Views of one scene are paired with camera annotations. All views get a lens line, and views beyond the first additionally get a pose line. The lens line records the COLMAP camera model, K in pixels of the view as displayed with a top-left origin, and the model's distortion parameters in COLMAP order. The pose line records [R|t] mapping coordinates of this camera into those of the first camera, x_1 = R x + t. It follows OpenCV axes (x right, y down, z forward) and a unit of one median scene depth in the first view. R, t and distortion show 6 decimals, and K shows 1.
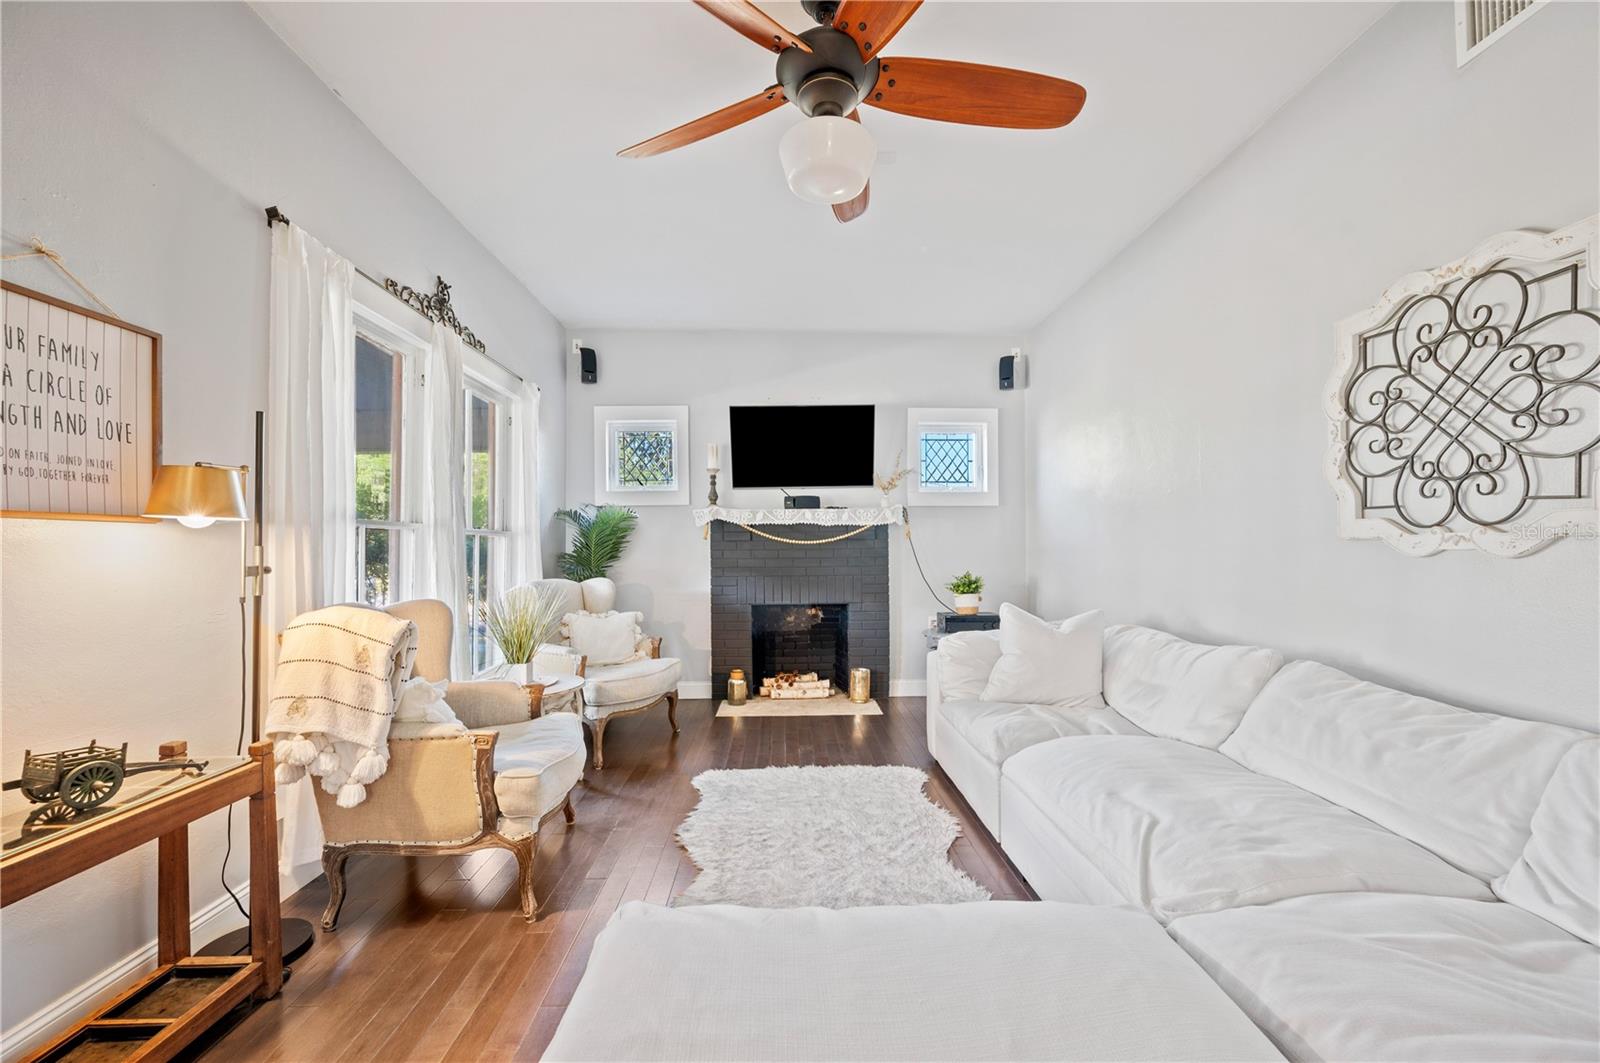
lens RADIAL K [[637.9, 0, 827.4], [0, 637.9, 547.5], [0, 0, 1]] dist [-0.000820, 0.000258]
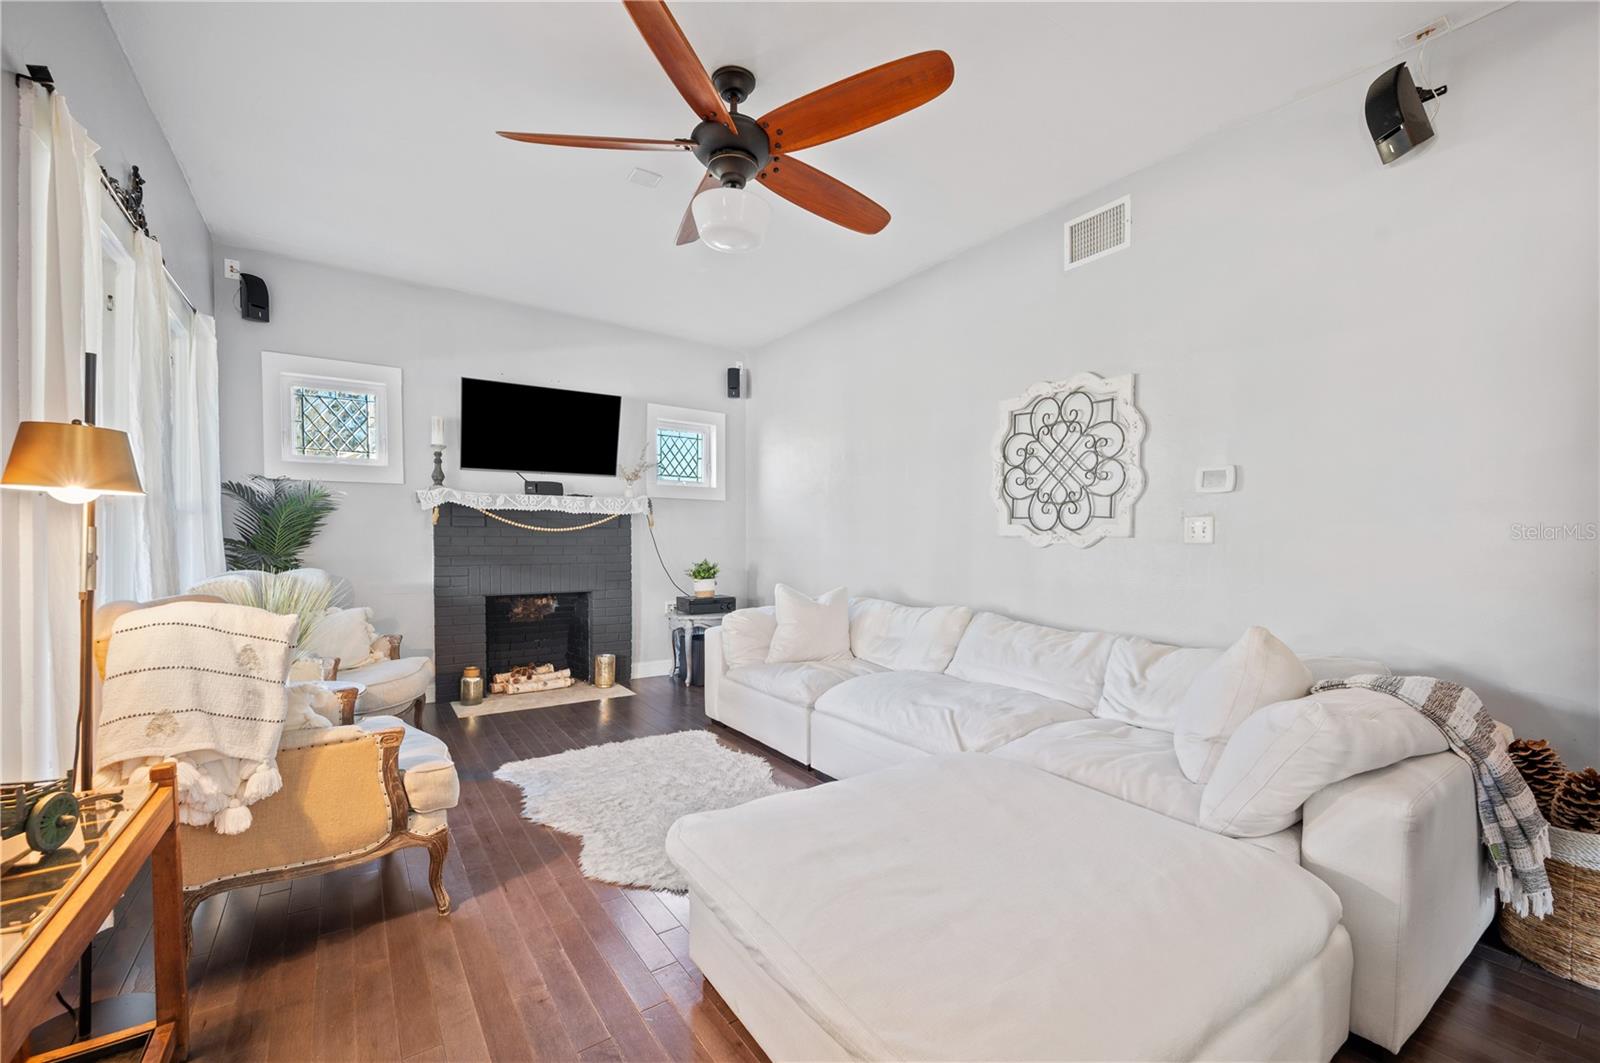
lens RADIAL K [[637.9, 0, 846.4], [0, 637.9, 553.7], [0, 0, 1]] dist [-0.000820, 0.000258]
pose [[0.828638, -0.000659, 0.559785, -0.456763], [-0.014462, 0.999640, 0.022584, -0.000379], [-0.559599, -0.026809, 0.828330, -0.133416]]
